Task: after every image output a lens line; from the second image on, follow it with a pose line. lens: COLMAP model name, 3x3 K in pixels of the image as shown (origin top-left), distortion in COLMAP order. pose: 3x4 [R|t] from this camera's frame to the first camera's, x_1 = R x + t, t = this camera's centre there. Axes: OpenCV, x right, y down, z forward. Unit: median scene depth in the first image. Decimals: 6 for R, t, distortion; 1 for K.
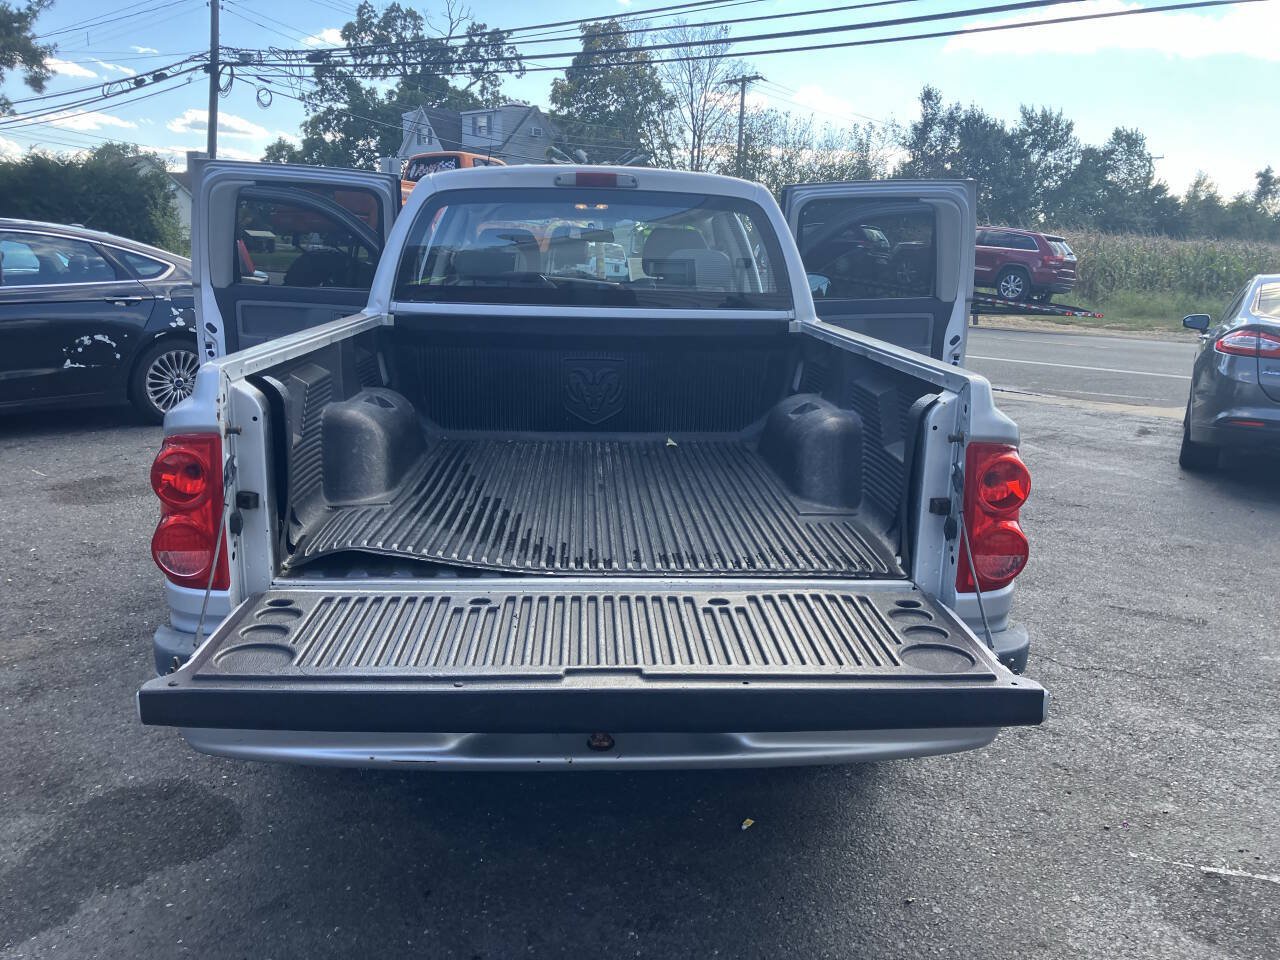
lens RADIAL K [[1046.5, 0, 635.9], [0, 1046.5, 498.3], [0, 0, 1]] dist [0.017012, -0.017845]
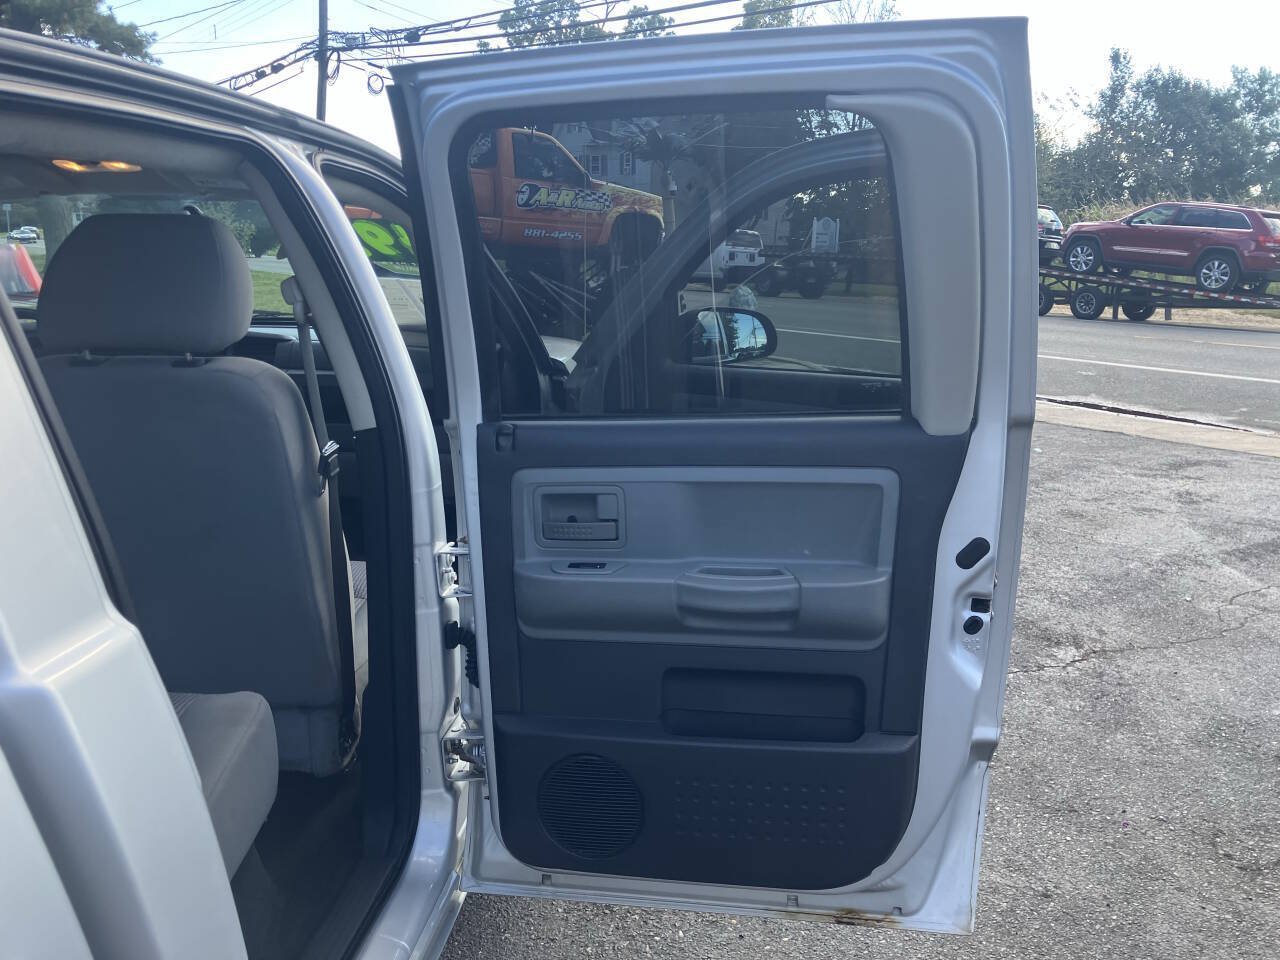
lens RADIAL K [[1046.5, 0, 637.4], [0, 1046.5, 478.8], [0, 0, 1]] dist [0.017012, -0.017845]
pose [[0.987300, 0.020202, -0.157580, 0.107699], [-0.020982, 0.999774, -0.003291, -0.072142], [0.157478, 0.006555, 0.987501, 0.284971]]
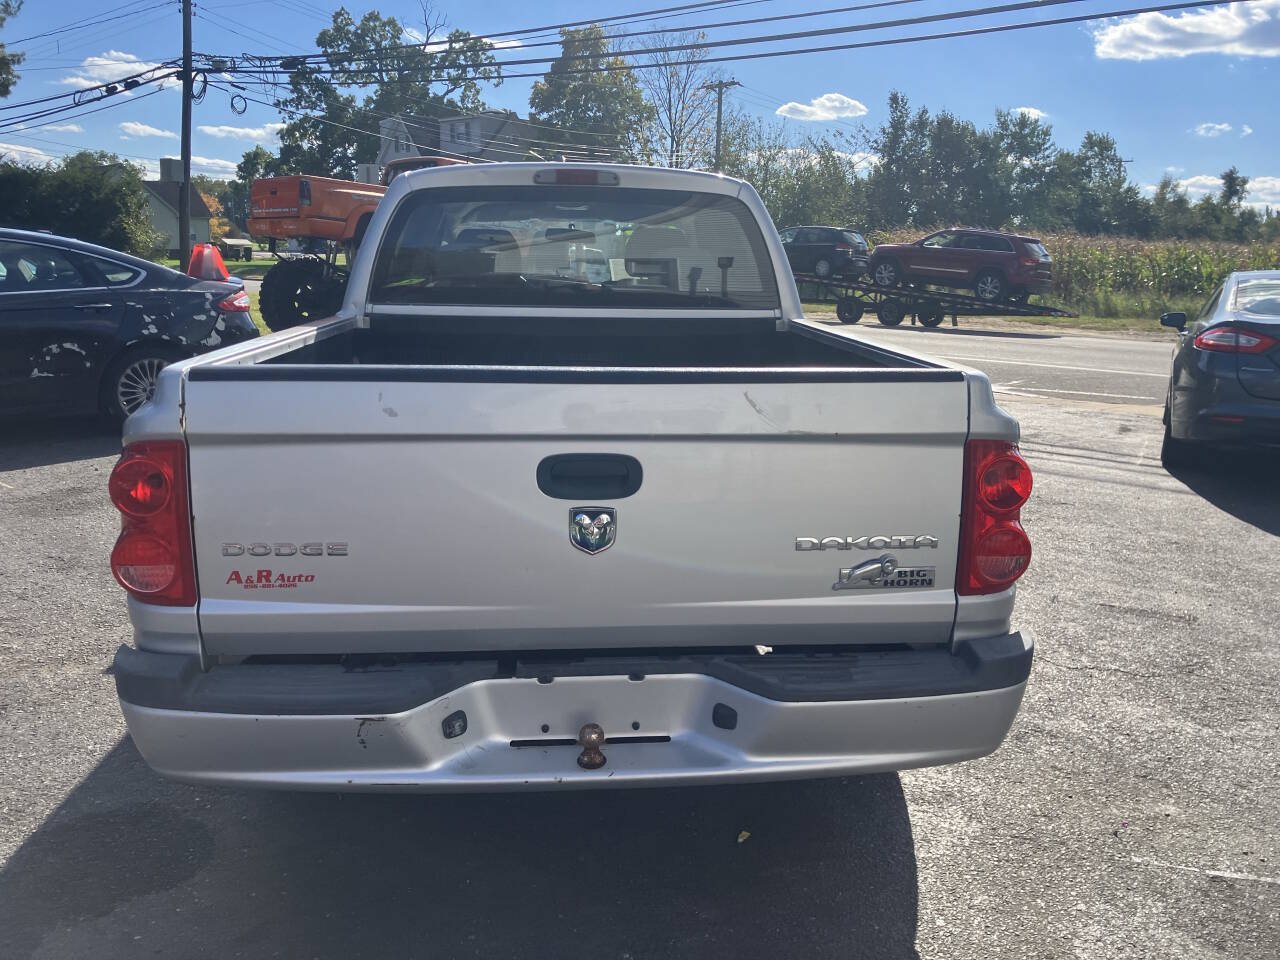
lens RADIAL K [[1046.5, 0, 649.4], [0, 1046.5, 488.3], [0, 0, 1]] dist [0.017012, -0.017845]
pose [[0.999480, -0.014264, 0.028933, -0.000983], [0.014666, 0.999798, -0.013722, 0.000222], [-0.028732, 0.014139, 0.999487, 0.008824]]
